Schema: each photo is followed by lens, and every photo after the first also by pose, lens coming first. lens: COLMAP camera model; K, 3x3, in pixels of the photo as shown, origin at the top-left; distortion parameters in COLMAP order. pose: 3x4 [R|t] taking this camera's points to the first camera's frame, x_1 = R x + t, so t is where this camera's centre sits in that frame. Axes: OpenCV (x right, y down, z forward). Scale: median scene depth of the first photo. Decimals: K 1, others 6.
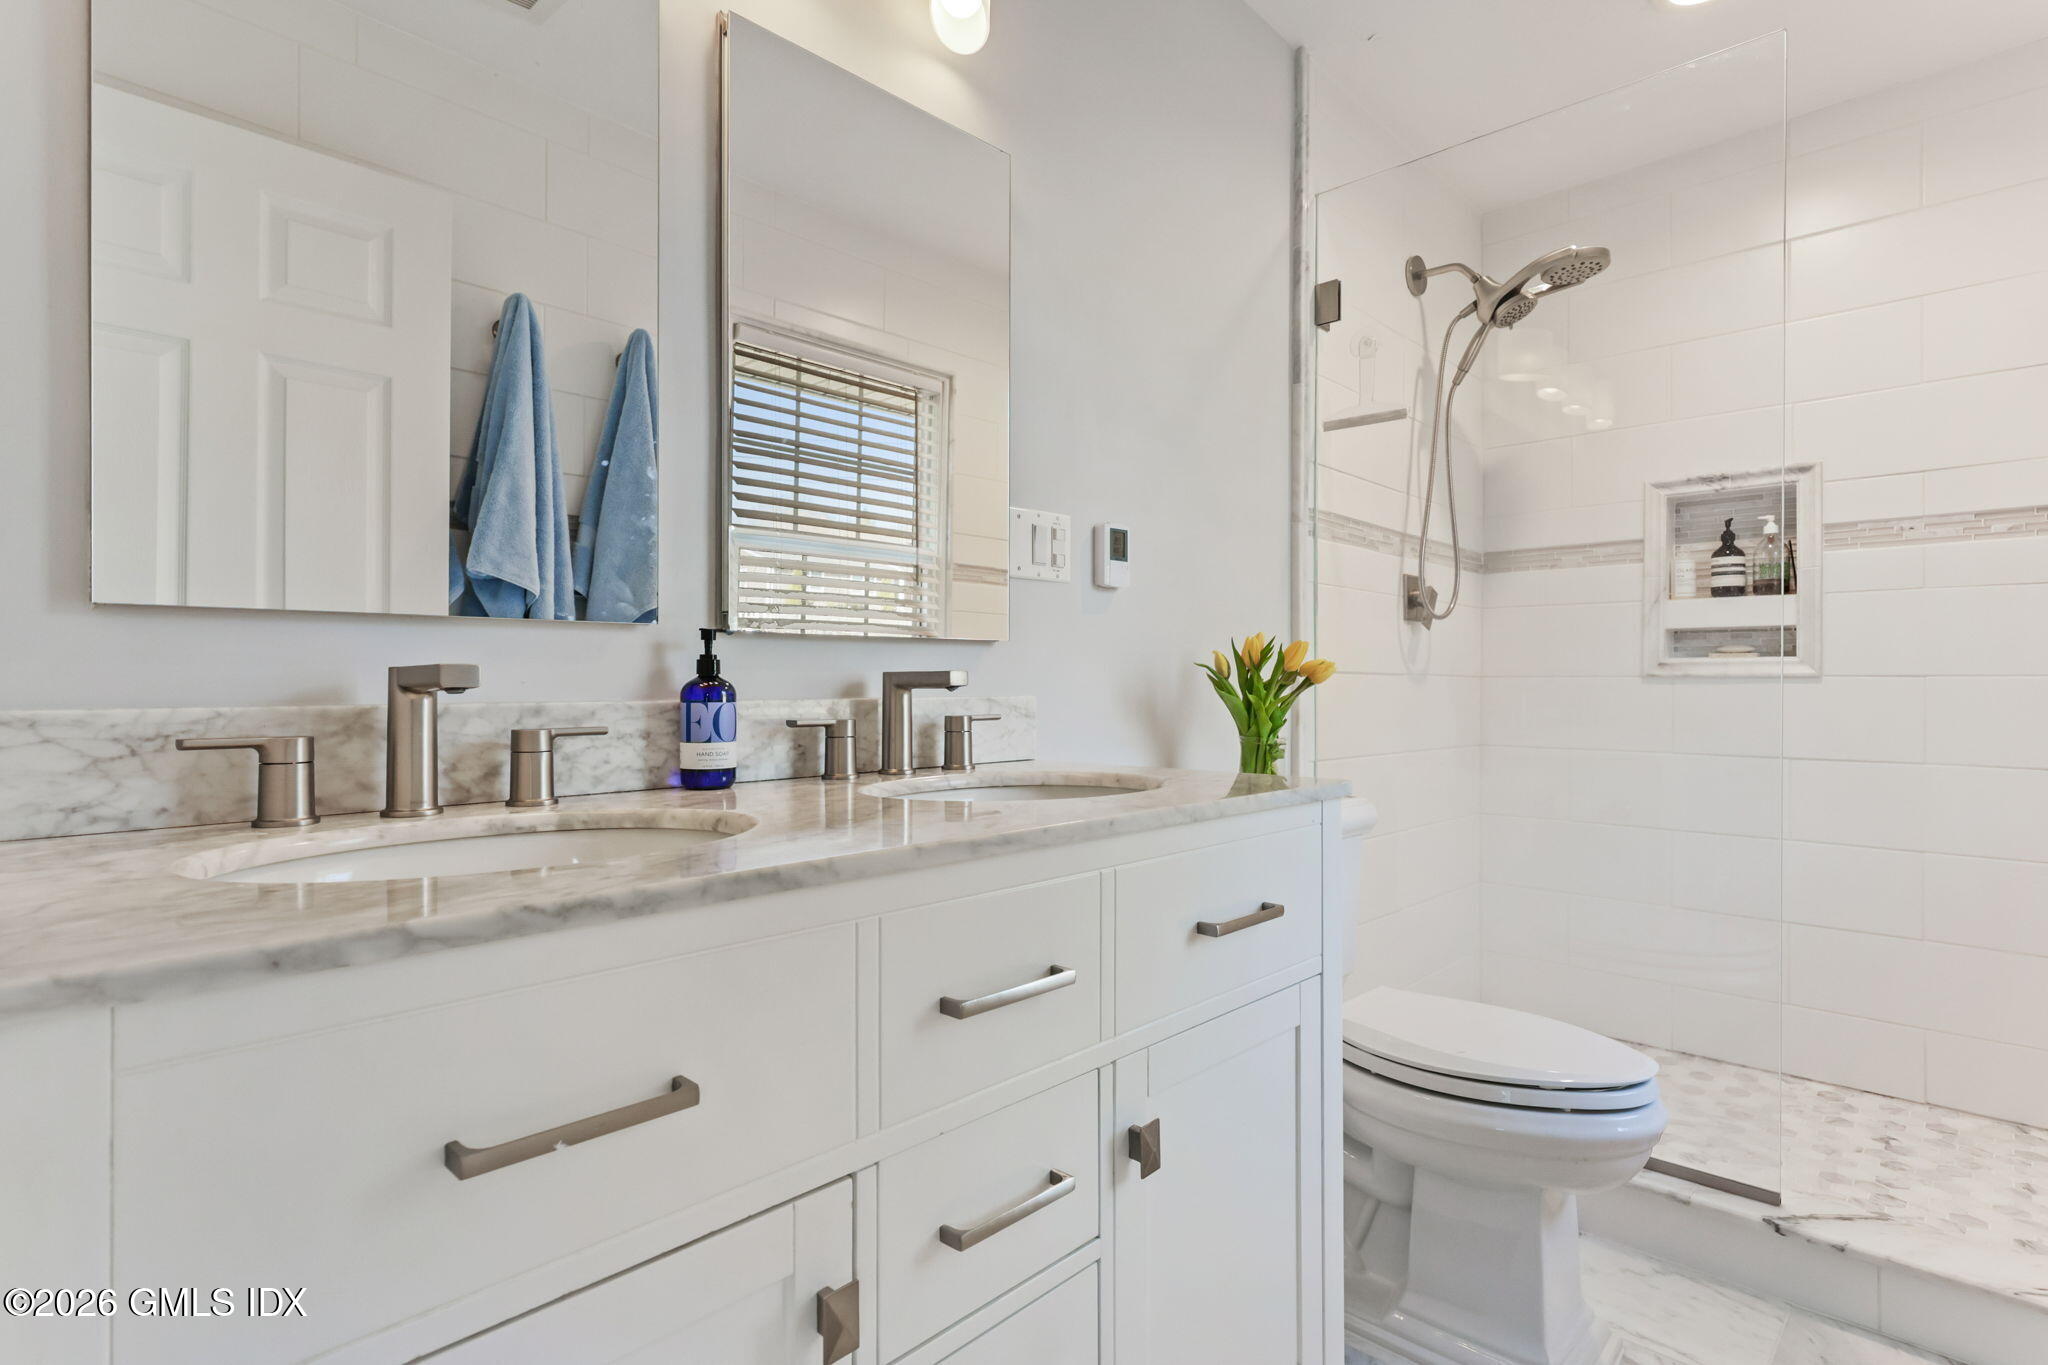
lens RADIAL K [[1048.8, 0, 1043.8], [0, 1048.8, 679.0], [0, 0, 1]] dist [-0.001989, 0.001964]
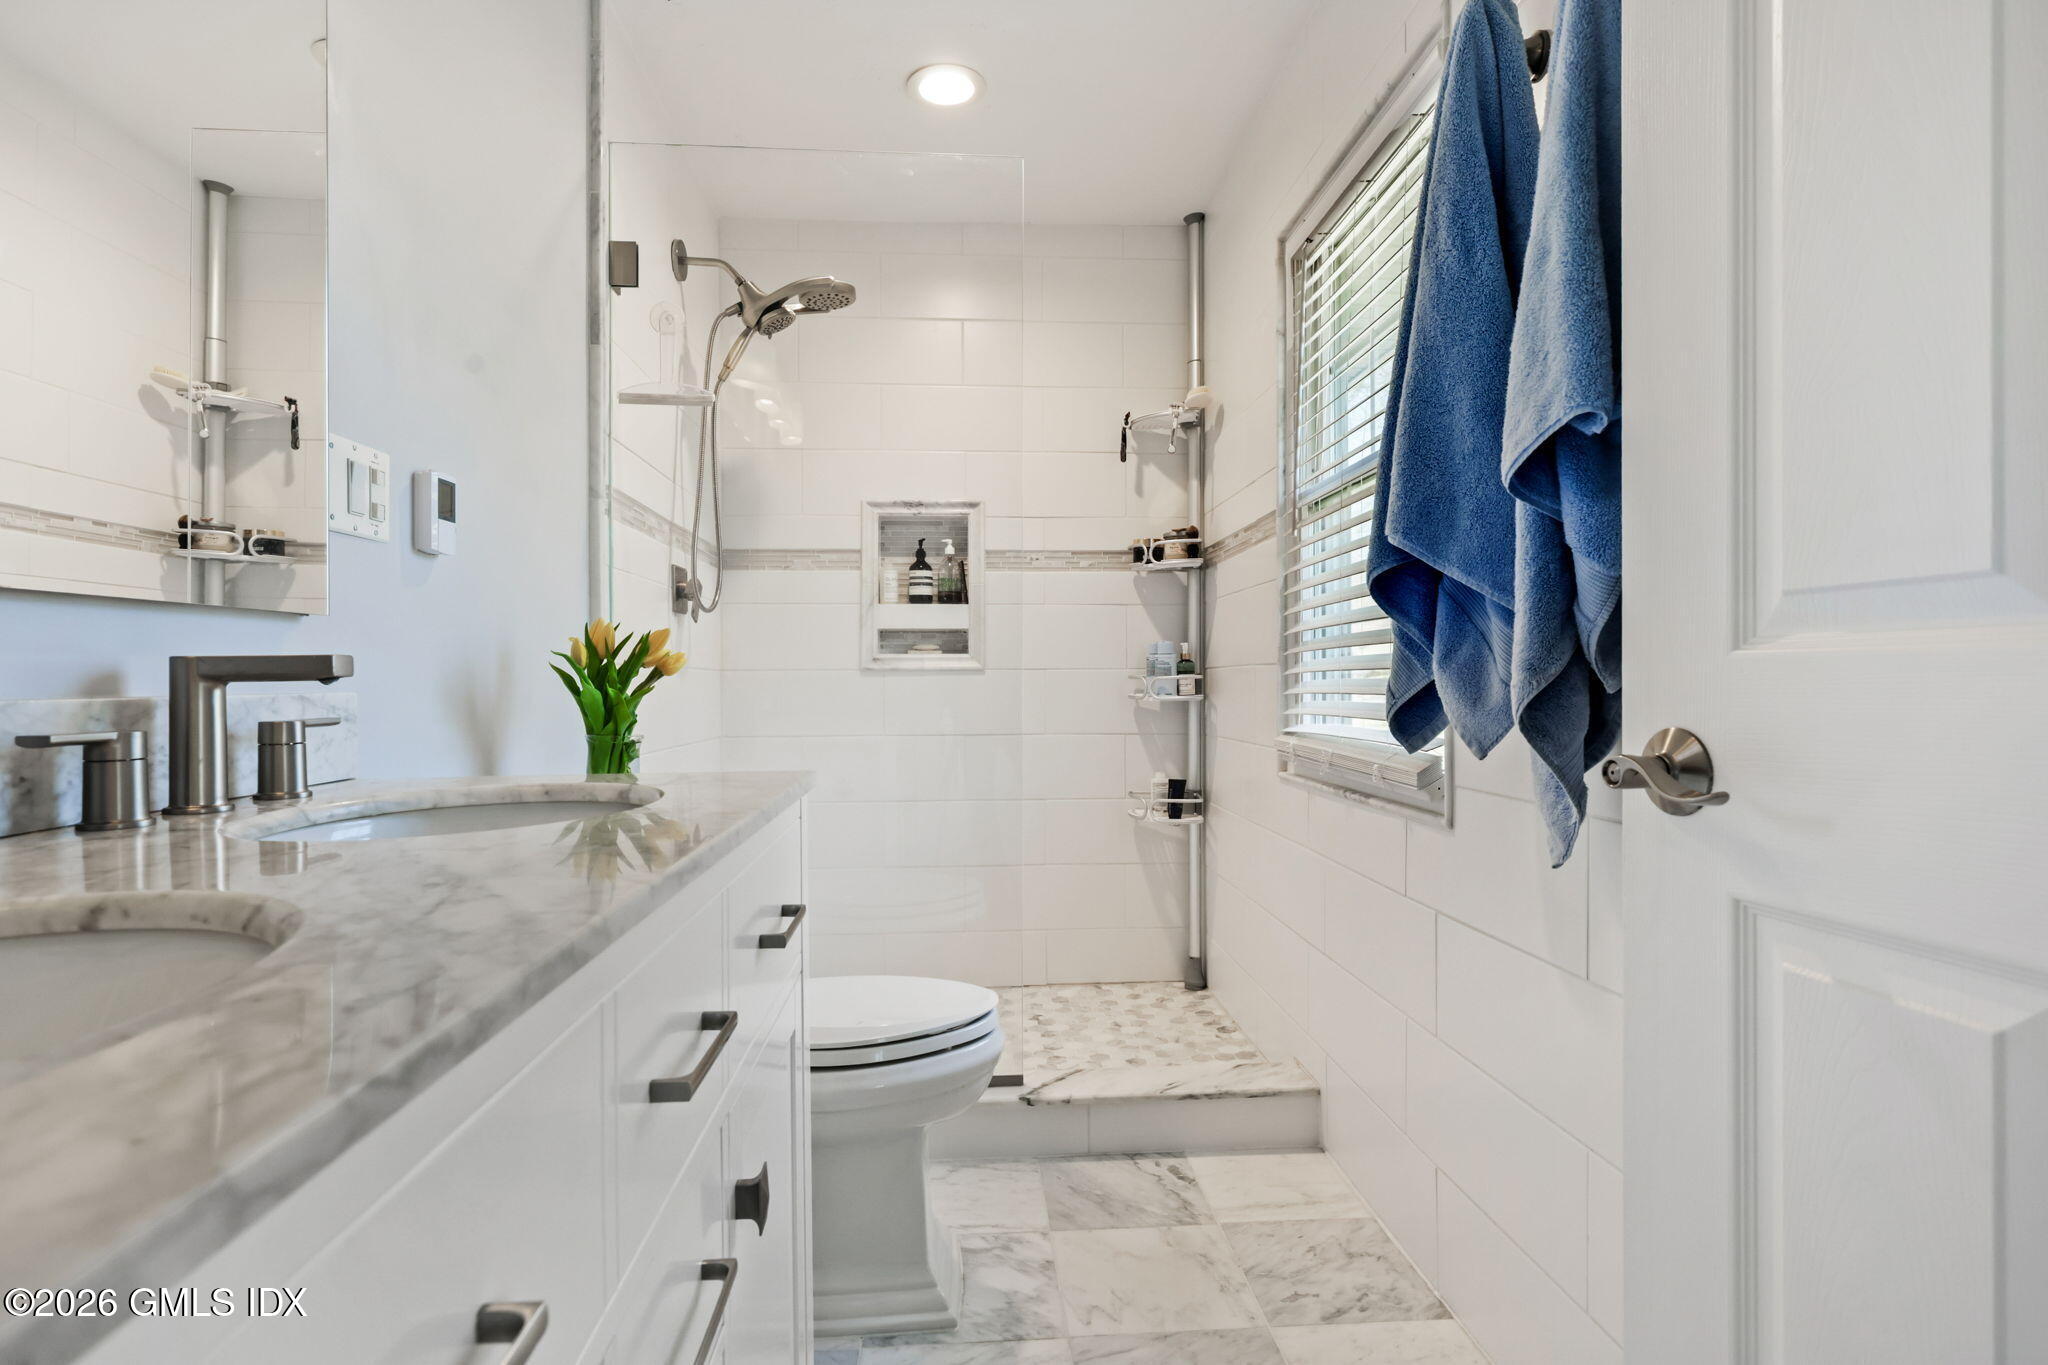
lens RADIAL K [[1048.8, 0, 1041.1], [0, 1048.8, 683.1], [0, 0, 1]] dist [-0.001989, 0.001964]
pose [[0.662354, -0.008698, 0.749141, -0.183369], [0.004207, 0.999960, 0.007890, 0.004568], [-0.749179, -0.002074, 0.662364, 0.112874]]
